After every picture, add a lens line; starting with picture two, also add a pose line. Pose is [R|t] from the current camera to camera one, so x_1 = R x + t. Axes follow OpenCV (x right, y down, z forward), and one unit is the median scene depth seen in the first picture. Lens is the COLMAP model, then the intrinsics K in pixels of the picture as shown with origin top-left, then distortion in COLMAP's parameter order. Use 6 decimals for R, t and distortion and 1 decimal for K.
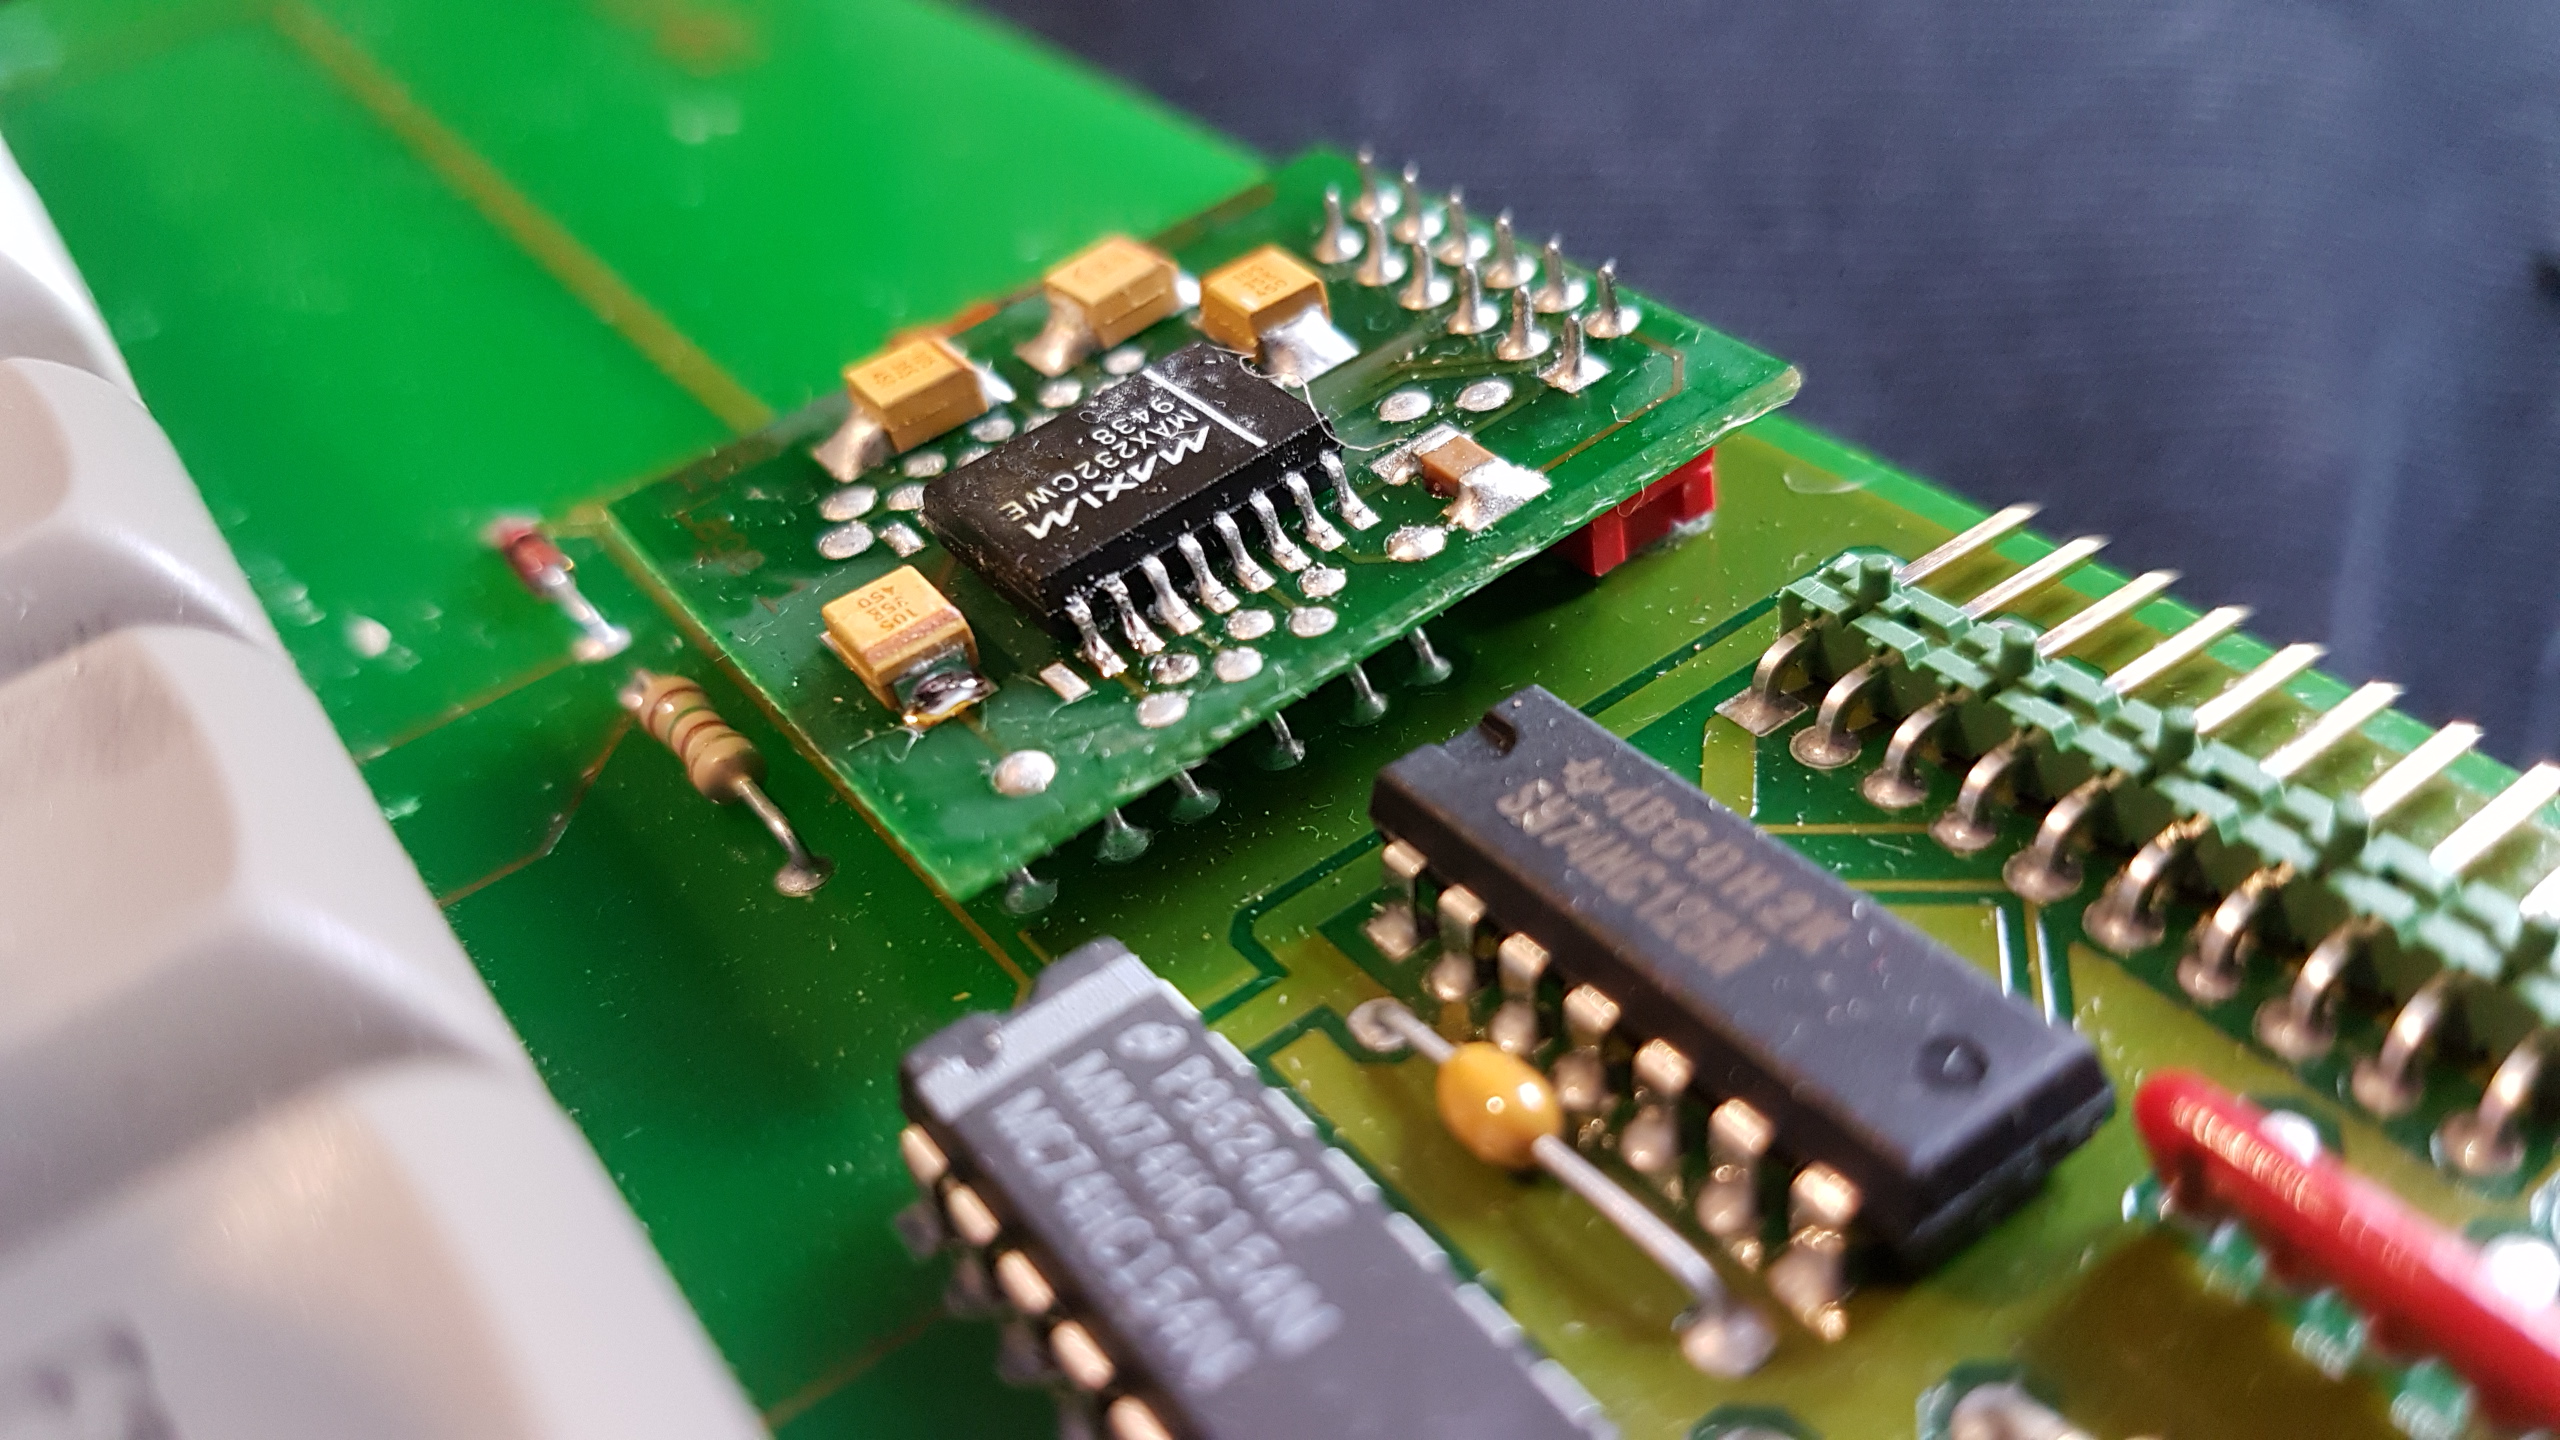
lens RADIAL K [[2335.5, 0, 1285.8], [0, 2335.5, 719.7], [0, 0, 1]] dist [-0.006056, 0.000000]
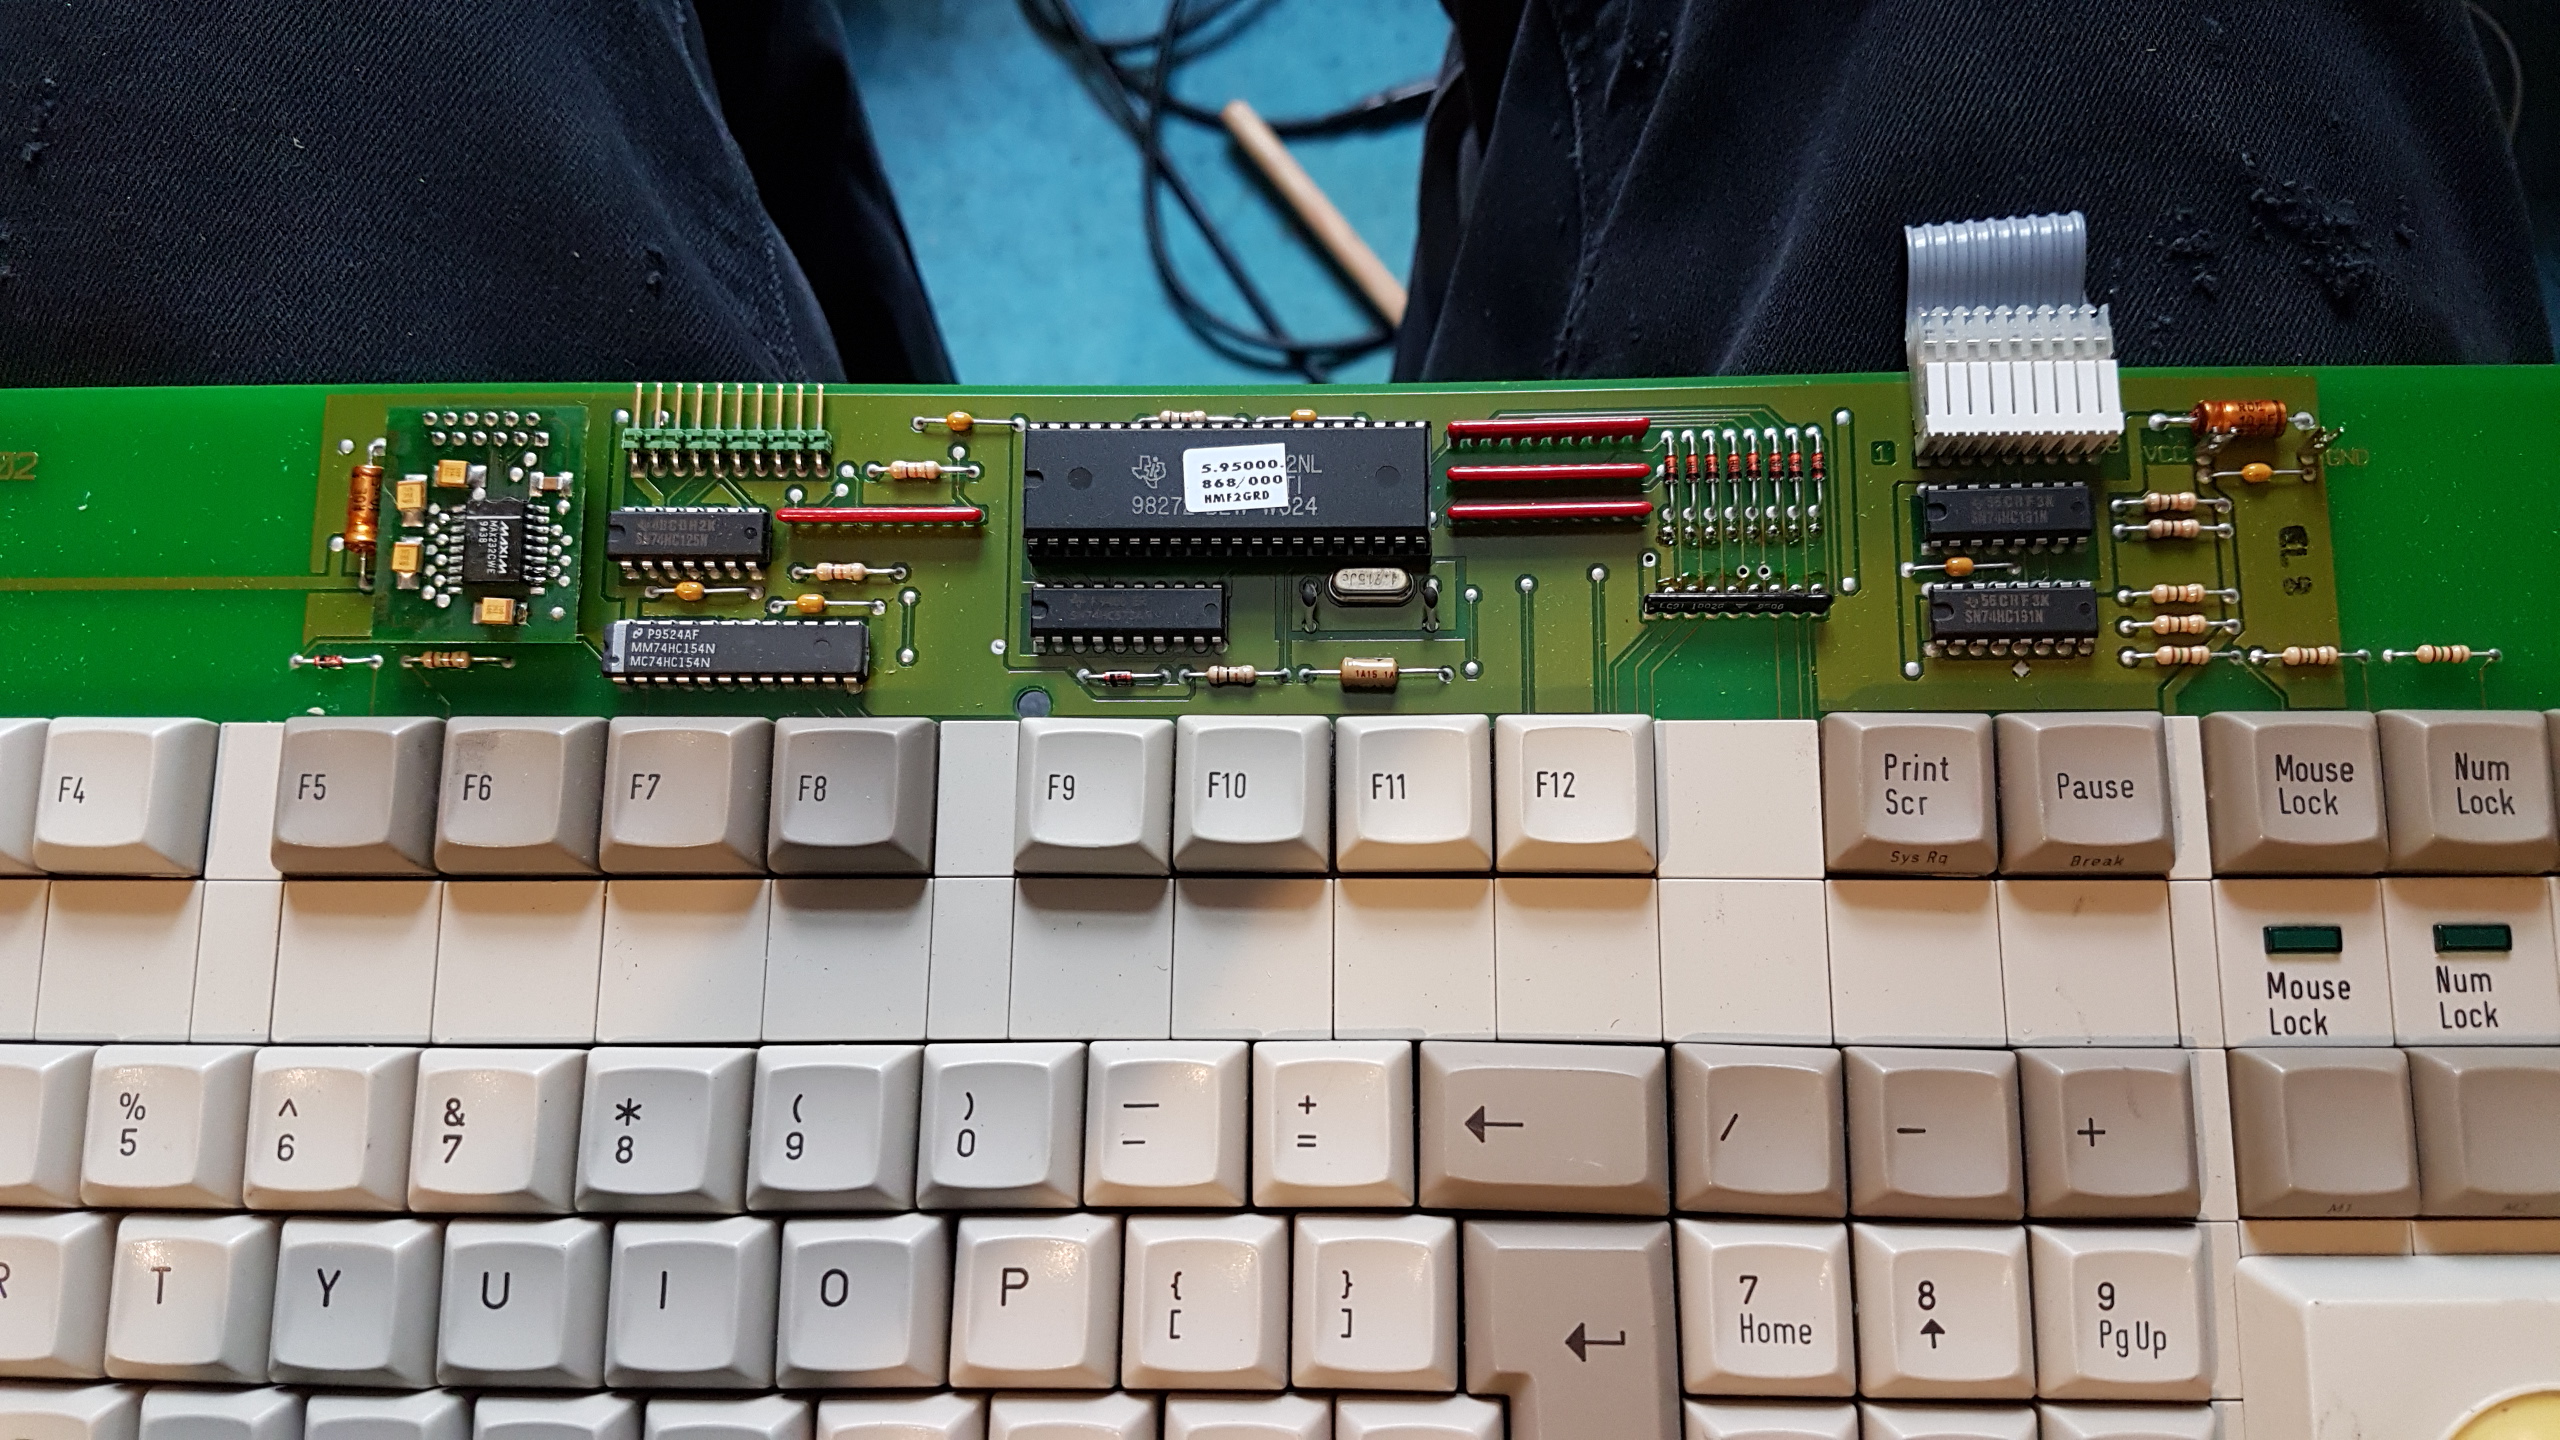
lens RADIAL K [[1934.8, 0, 1283.6], [0, 1934.8, 717.7], [0, 0, 1]] dist [0.003229, 0.000287]
pose [[0.577038, -0.763561, 0.289832, -0.520355], [0.477110, 0.603178, 0.639173, -1.523537], [-0.662868, -0.230545, 0.712359, -2.571094]]
